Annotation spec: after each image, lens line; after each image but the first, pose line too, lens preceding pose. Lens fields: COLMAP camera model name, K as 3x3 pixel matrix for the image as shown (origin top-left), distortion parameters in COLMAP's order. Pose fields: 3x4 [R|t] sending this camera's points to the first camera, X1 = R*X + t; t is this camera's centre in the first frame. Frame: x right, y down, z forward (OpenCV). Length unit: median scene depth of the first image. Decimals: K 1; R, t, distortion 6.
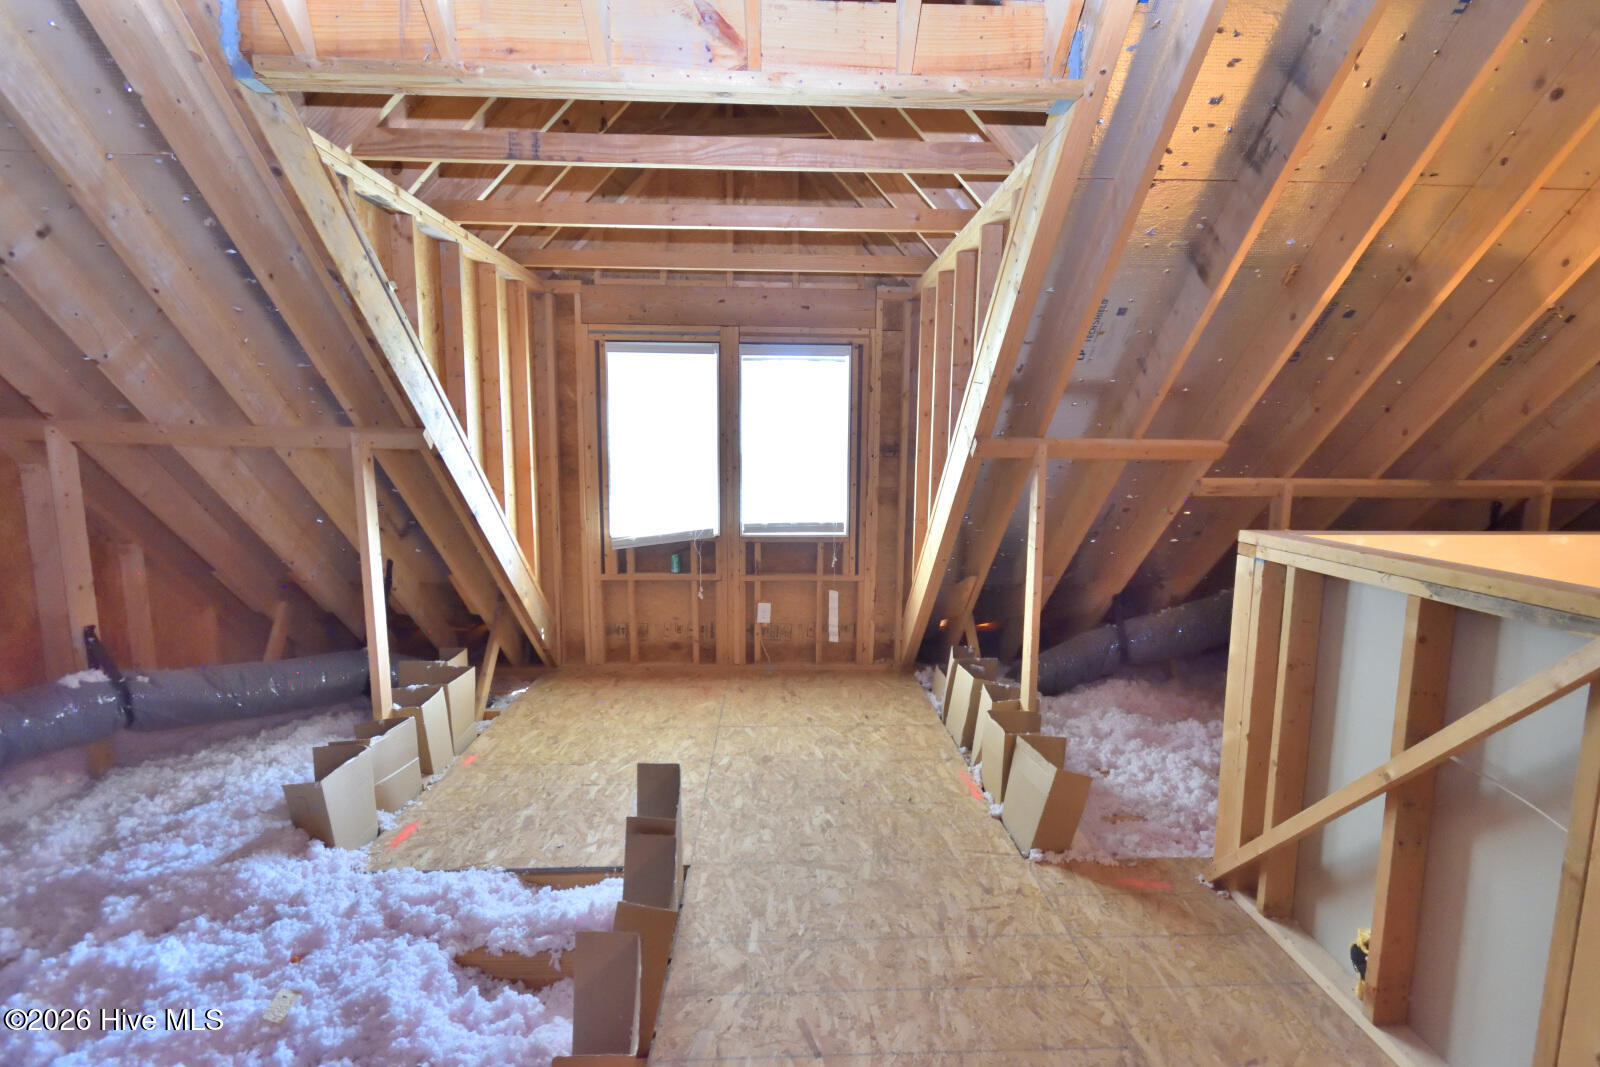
lens RADIAL K [[697.8, 0, 803.5], [0, 697.8, 529.2], [0, 0, 1]] dist [0.005103, -0.001879]
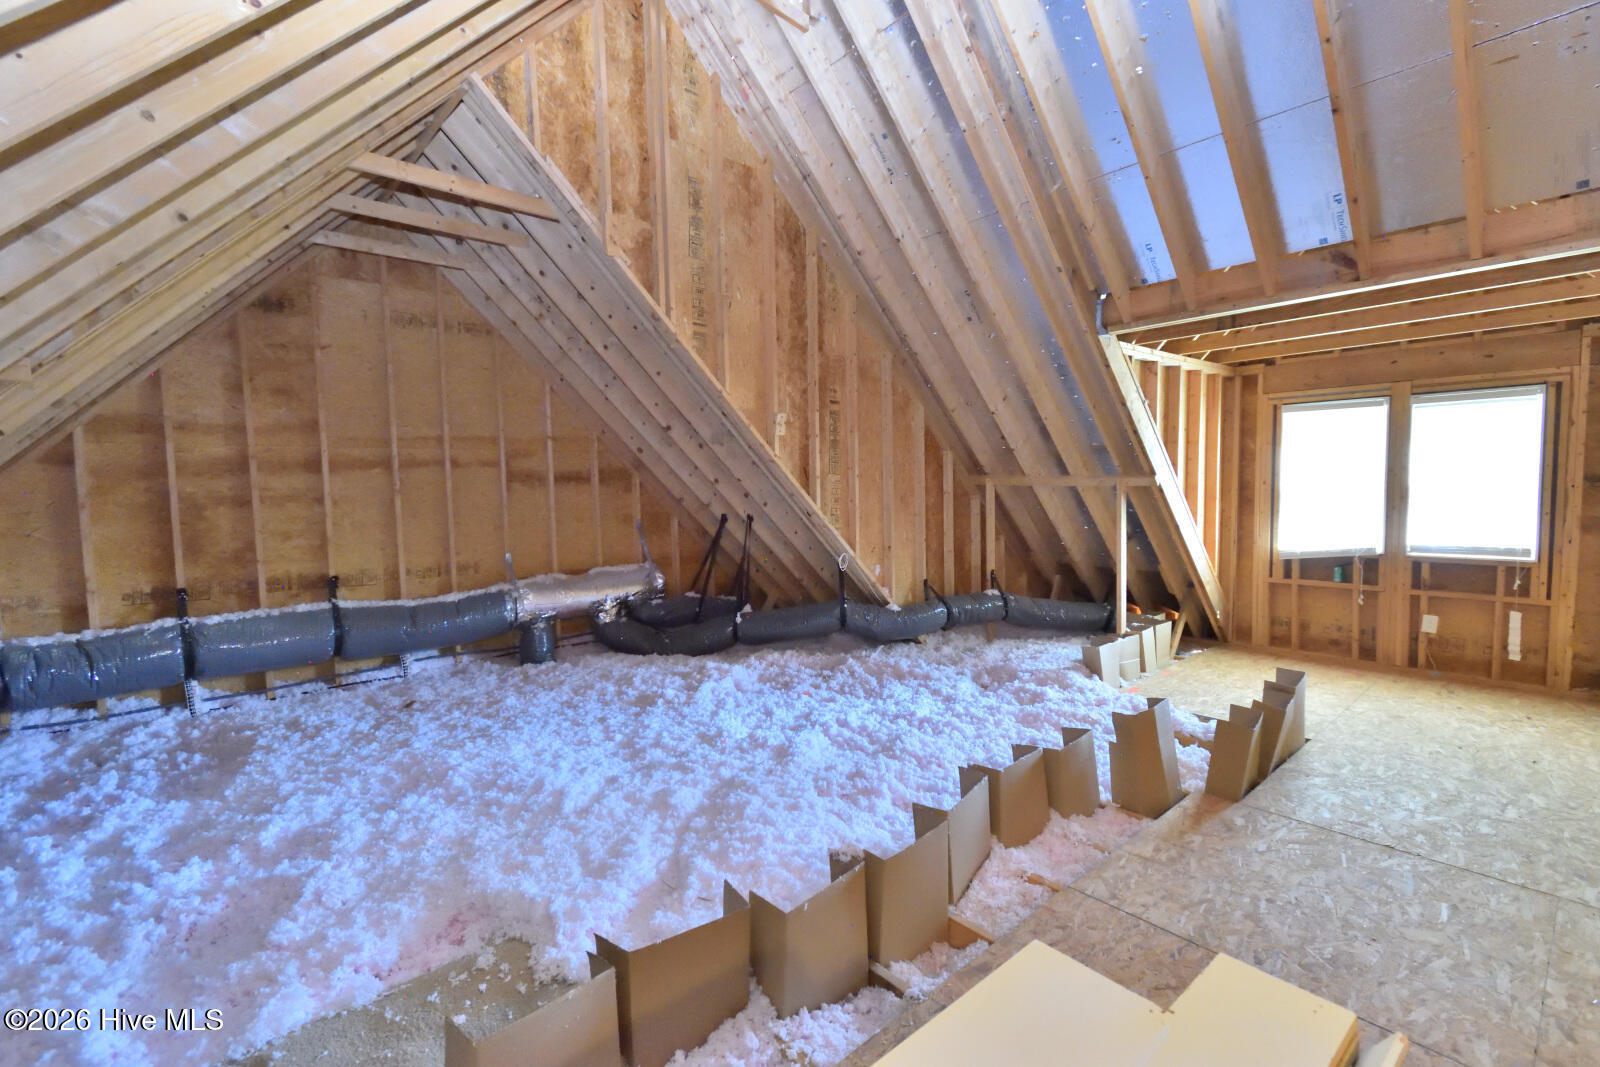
lens RADIAL K [[697.8, 0, 808.4], [0, 697.8, 527.4], [0, 0, 1]] dist [0.005103, -0.001879]
pose [[0.626561, 0.031321, -0.778743, 0.199076], [-0.073569, 0.997107, -0.019089, 0.060216], [0.775892, 0.069252, 0.627053, -0.534329]]
